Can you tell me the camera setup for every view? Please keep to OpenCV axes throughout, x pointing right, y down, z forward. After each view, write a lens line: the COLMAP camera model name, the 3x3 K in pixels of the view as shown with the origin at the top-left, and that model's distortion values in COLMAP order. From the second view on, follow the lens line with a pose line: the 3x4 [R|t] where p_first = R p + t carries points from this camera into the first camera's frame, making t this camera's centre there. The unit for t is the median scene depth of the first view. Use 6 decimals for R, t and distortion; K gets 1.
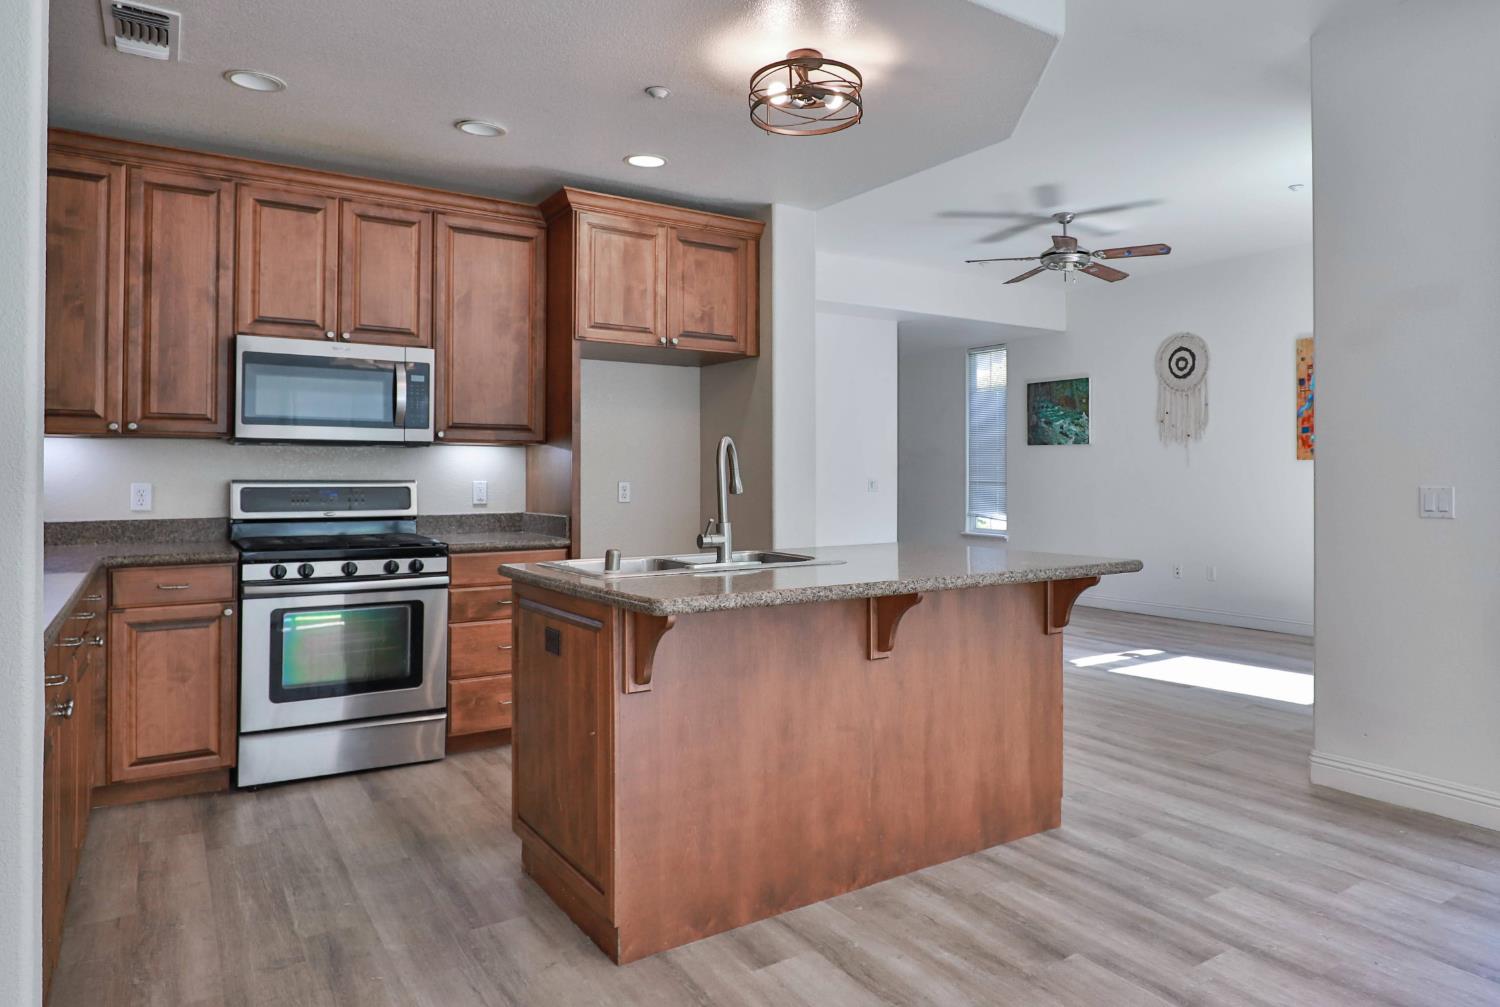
lens RADIAL K [[965.4, 0, 829.2], [0, 965.4, 464.0], [0, 0, 1]] dist [-0.013854, -0.001821]
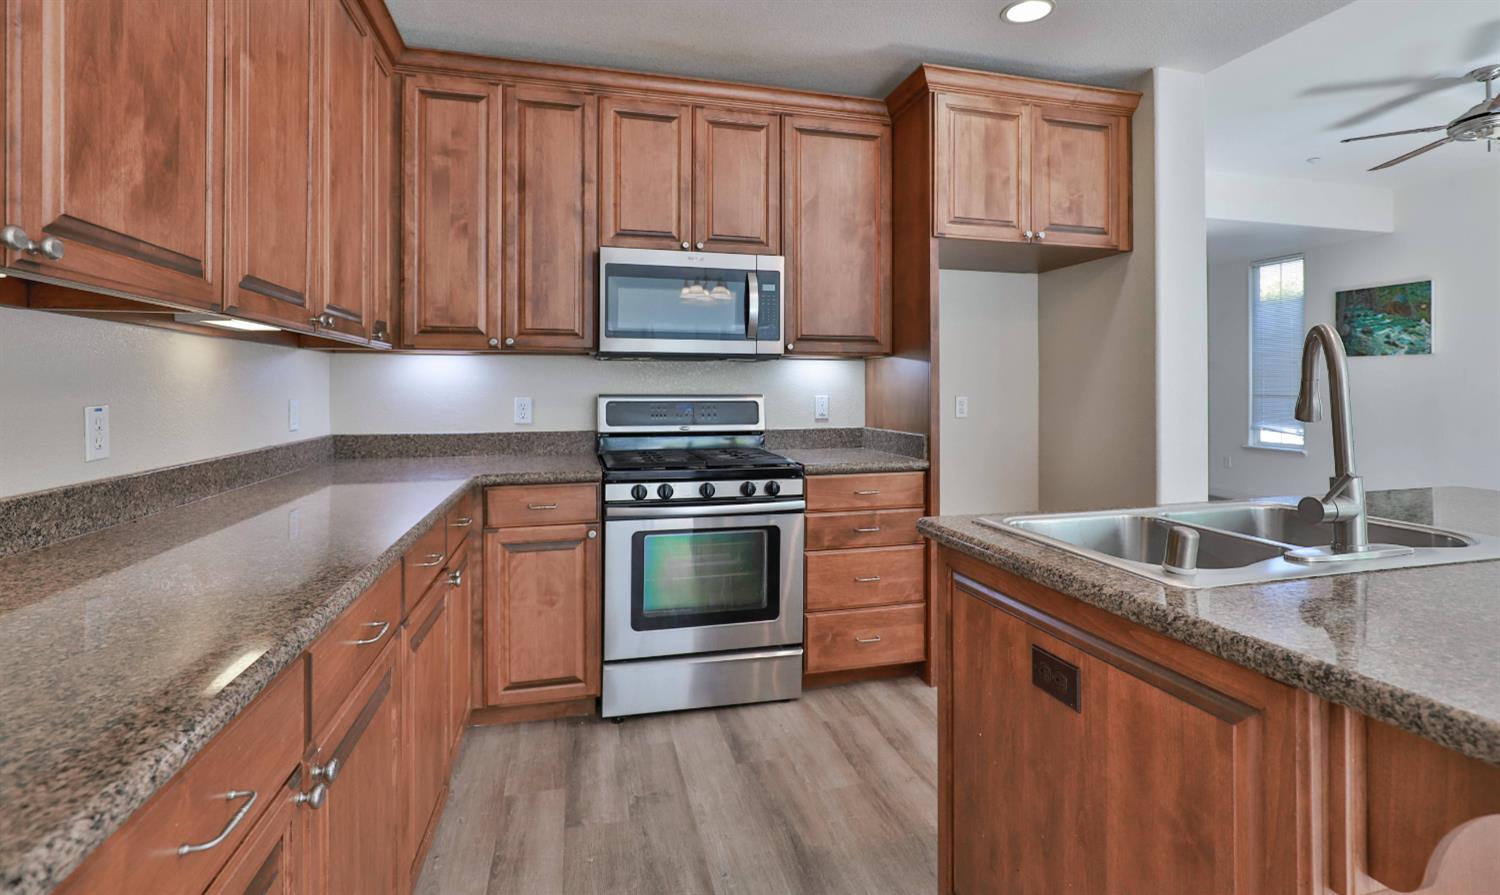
lens RADIAL K [[702.4, 0, 764.0], [0, 702.4, 387.8], [0, 0, 1]] dist [-0.002708, 0.000182]
pose [[0.940000, -0.001733, -0.341171, -0.202408], [0.005428, 0.999937, 0.009874, 0.002895], [0.341132, -0.011133, 0.939949, 0.358475]]
